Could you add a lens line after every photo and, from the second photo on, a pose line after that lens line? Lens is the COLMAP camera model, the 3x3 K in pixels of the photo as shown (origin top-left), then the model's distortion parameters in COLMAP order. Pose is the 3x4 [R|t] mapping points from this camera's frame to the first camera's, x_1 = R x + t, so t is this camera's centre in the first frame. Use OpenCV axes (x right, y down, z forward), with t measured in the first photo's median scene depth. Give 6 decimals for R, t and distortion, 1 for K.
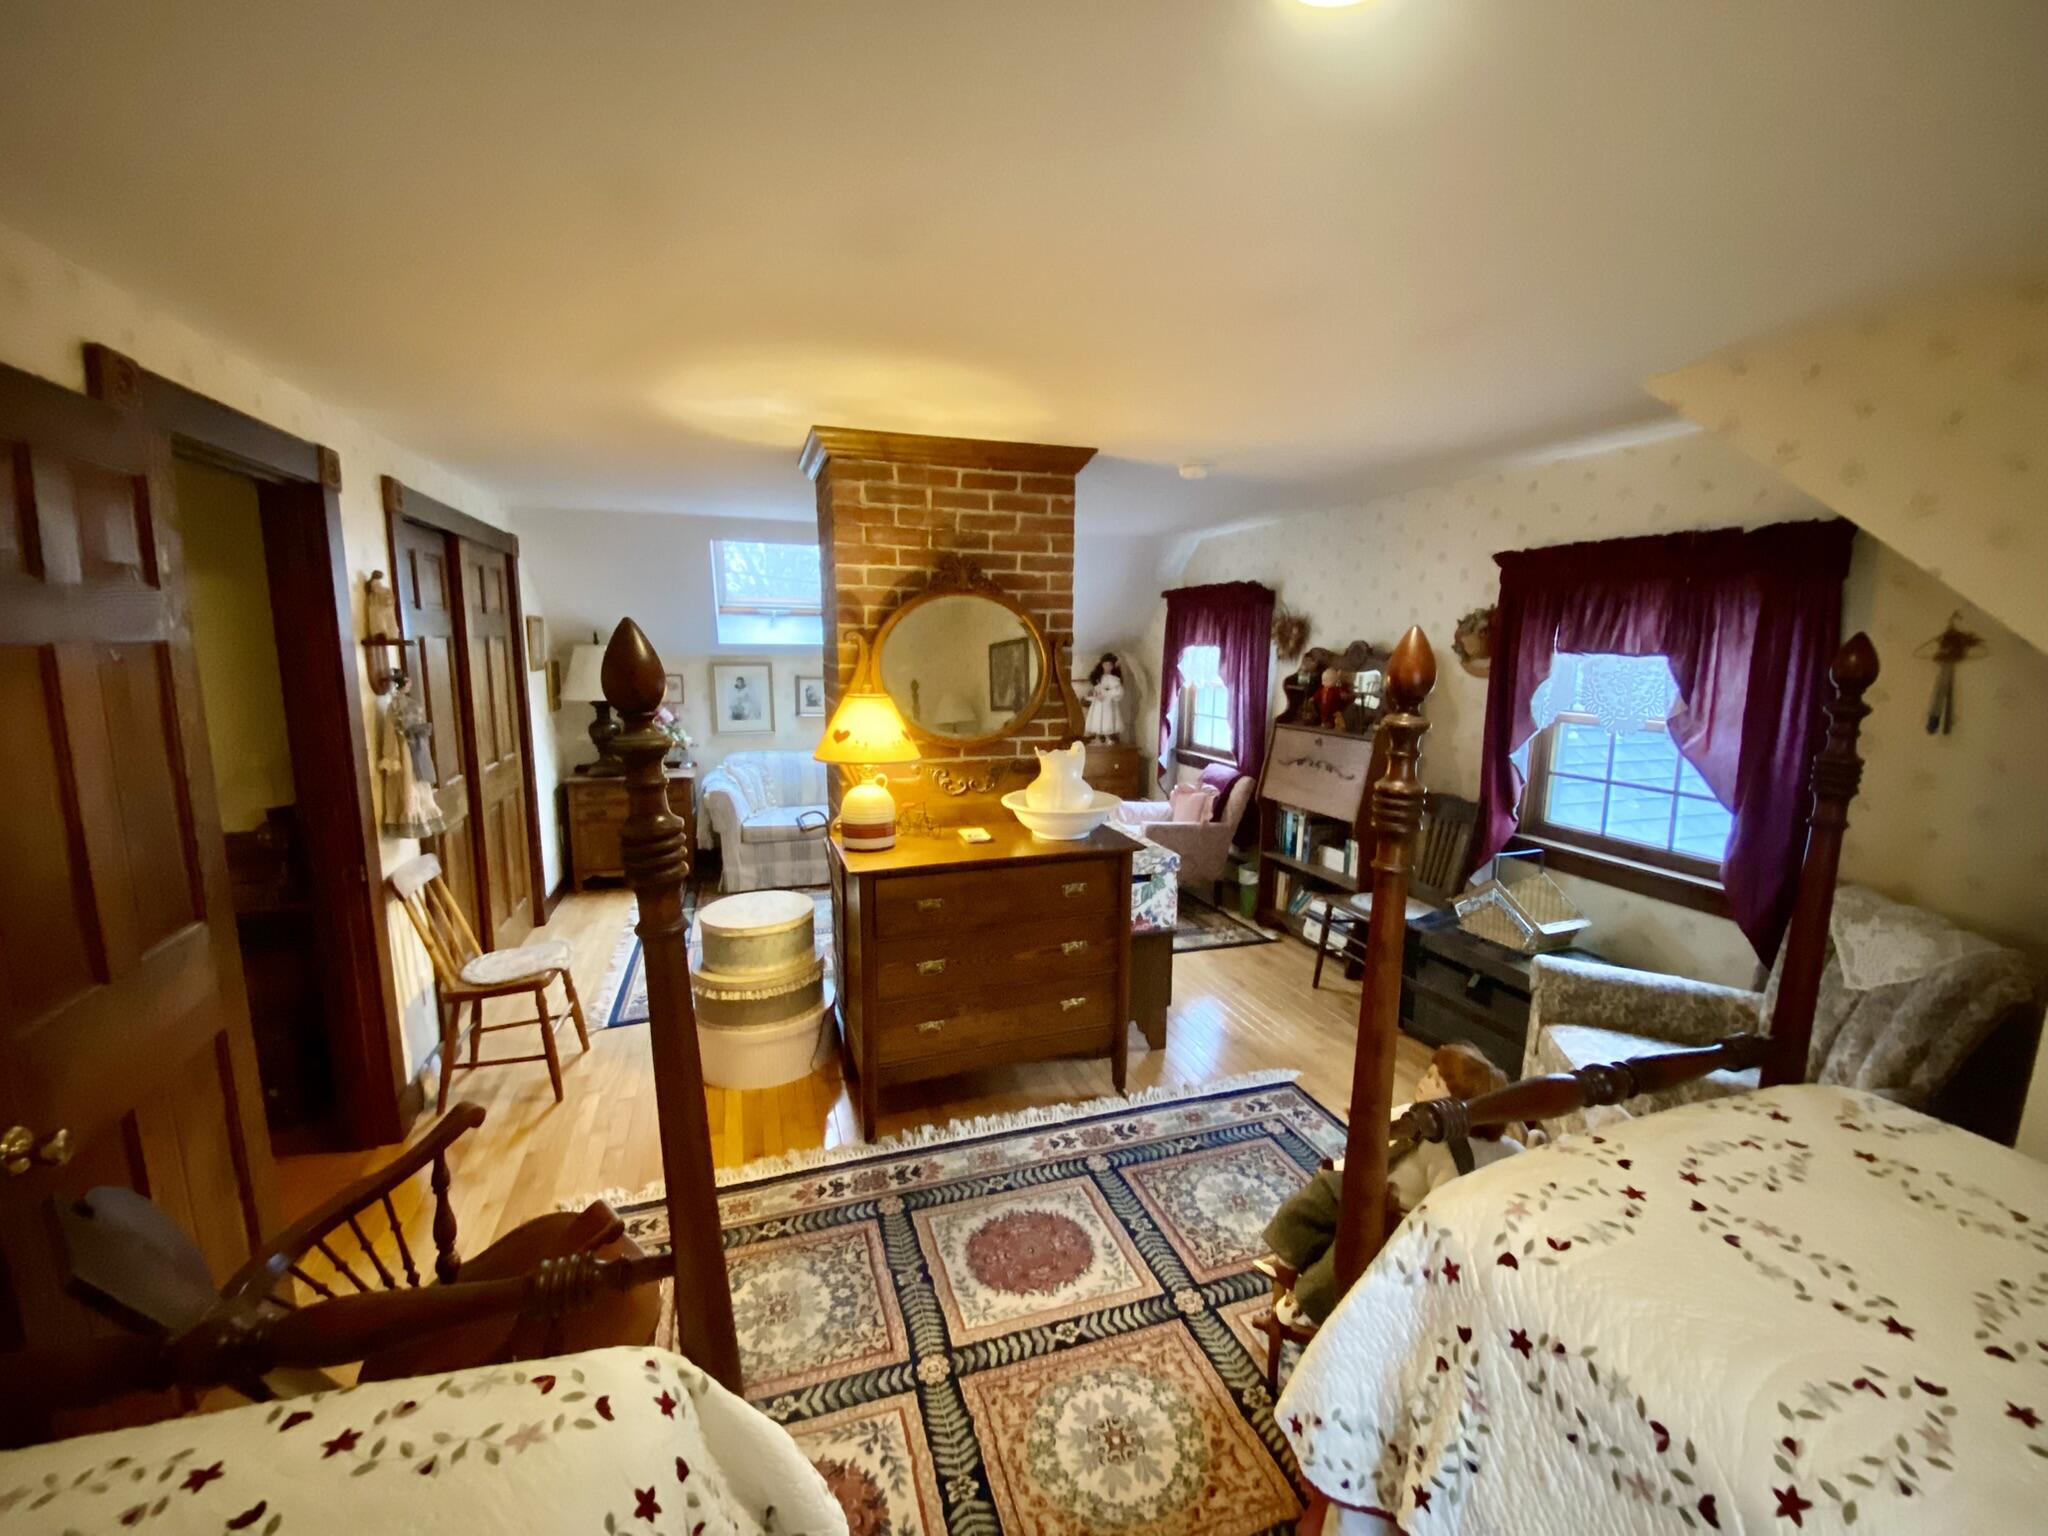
lens RADIAL K [[827.8, 0, 1024.0], [0, 827.8, 768.0], [0, 0, 1]] dist [0.001569, -0.010975]
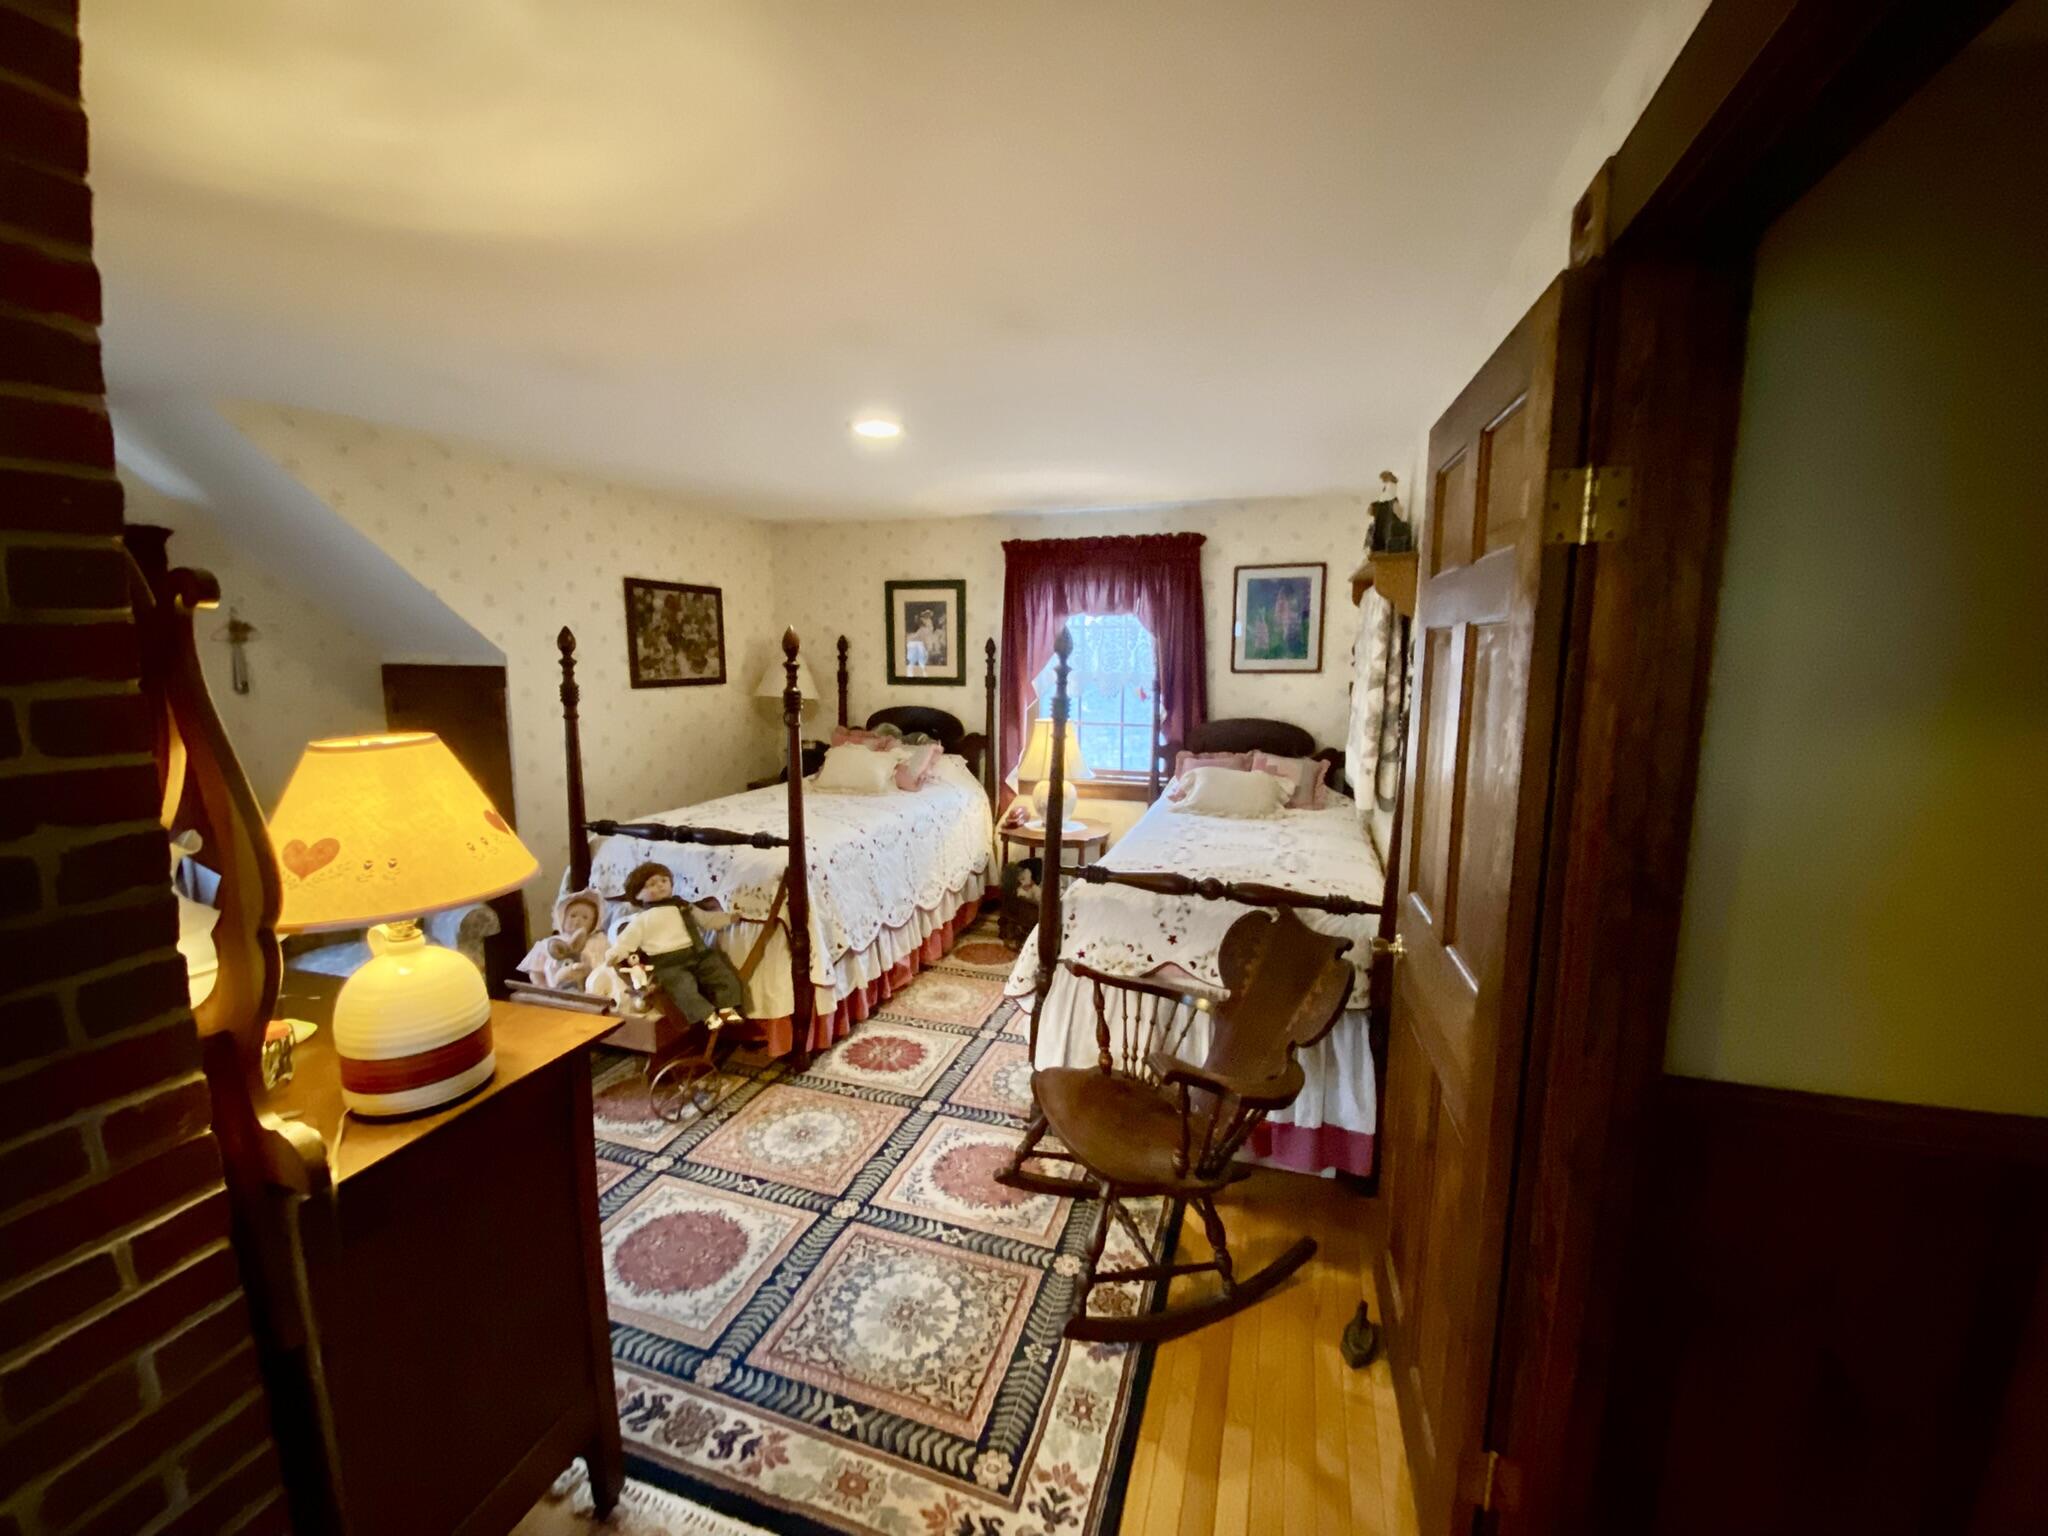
lens RADIAL K [[827.8, 0, 1024.0], [0, 827.8, 768.0], [0, 0, 1]] dist [0.001569, -0.010975]
pose [[-0.803859, -0.091600, 0.587725, -0.965782], [0.084354, 0.960530, 0.265078, -0.214664], [-0.588808, 0.262662, -0.764404, 1.565156]]
